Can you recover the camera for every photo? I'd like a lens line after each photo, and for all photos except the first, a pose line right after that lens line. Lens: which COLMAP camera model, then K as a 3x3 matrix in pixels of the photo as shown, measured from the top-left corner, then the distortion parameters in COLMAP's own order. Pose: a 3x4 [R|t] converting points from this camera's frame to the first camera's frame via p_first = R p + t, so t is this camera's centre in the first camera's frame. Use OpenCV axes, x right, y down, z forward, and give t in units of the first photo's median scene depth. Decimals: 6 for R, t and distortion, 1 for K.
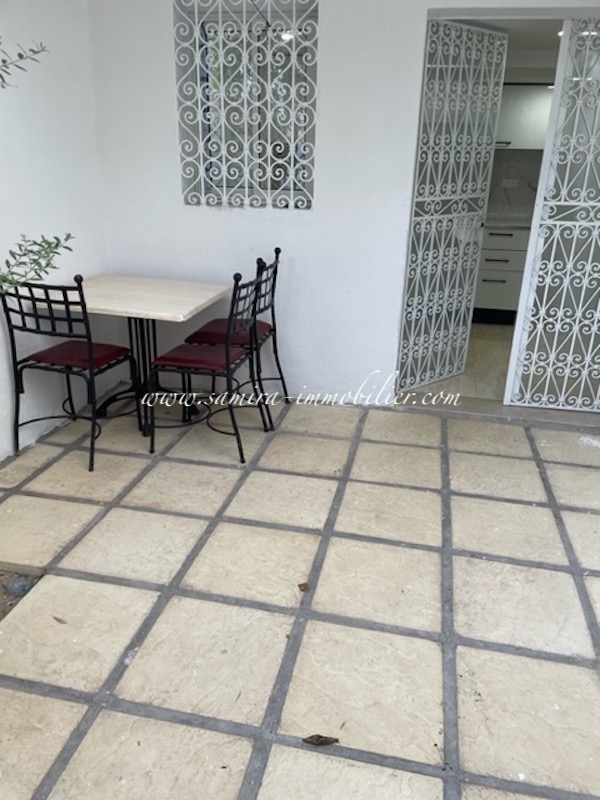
lens RADIAL K [[610.0, 0, 300.3], [0, 610.0, 400.6], [0, 0, 1]] dist [0.052895, -0.062161]
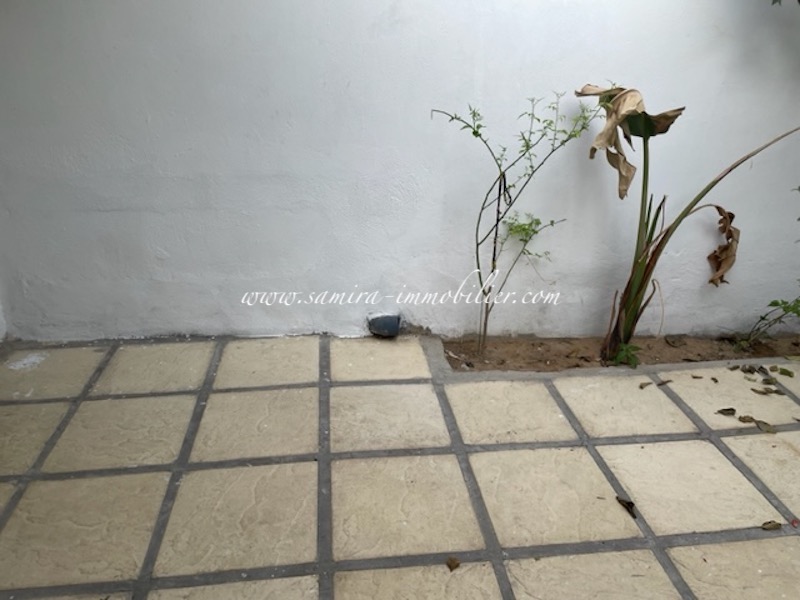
lens RADIAL K [[610.0, 0, 400.5], [0, 610.0, 298.7], [0, 0, 1]] dist [0.052895, -0.062161]
pose [[-0.329966, -0.402494, 0.853886, -0.537695], [0.319034, 0.803776, 0.502157, -0.404540], [-0.888448, 0.438113, -0.136809, 1.090075]]
